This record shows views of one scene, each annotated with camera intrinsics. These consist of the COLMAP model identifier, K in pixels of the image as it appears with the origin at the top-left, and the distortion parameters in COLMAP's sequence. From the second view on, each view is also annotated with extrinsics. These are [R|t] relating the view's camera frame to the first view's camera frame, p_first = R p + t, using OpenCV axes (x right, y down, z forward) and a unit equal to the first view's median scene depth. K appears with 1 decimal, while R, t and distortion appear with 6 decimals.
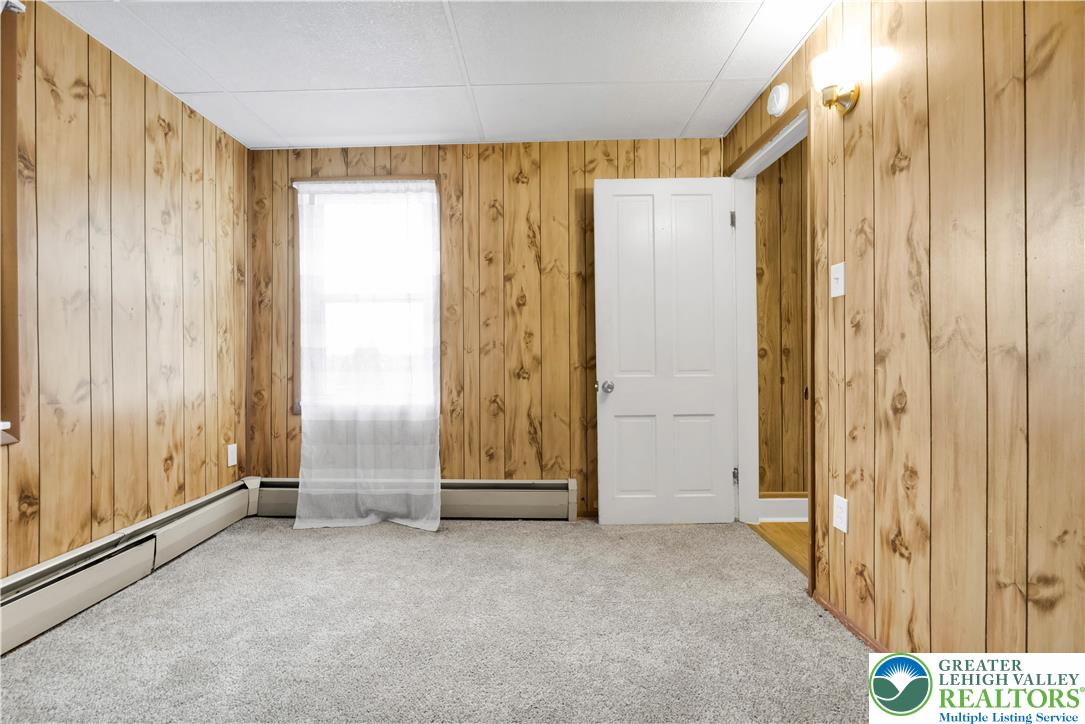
lens RADIAL K [[442.6, 0, 542.5], [0, 442.6, 362.0], [0, 0, 1]] dist [0.000804, 0.000188]
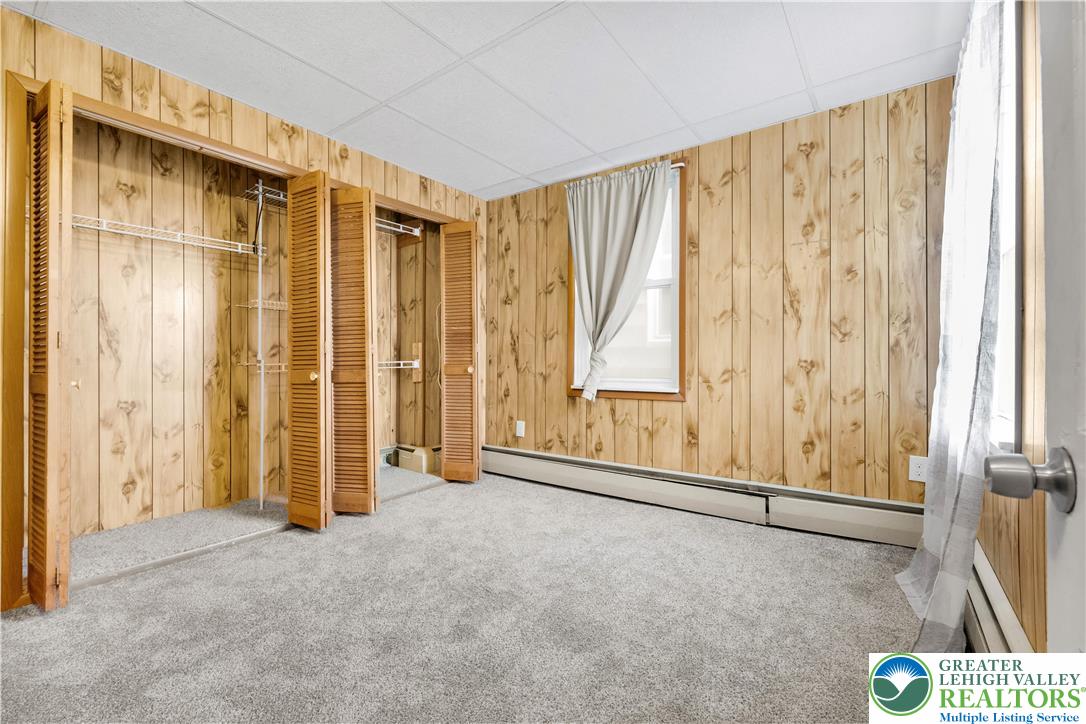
lens RADIAL K [[473.8, 0, 539.3], [0, 473.8, 361.7], [0, 0, 1]] dist [-0.000499, -0.000017]
pose [[-0.571783, 0.002697, -0.820400, 0.580610], [0.000794, 0.999996, 0.002734, 0.009346], [0.820404, 0.000912, -0.571783, 1.233642]]
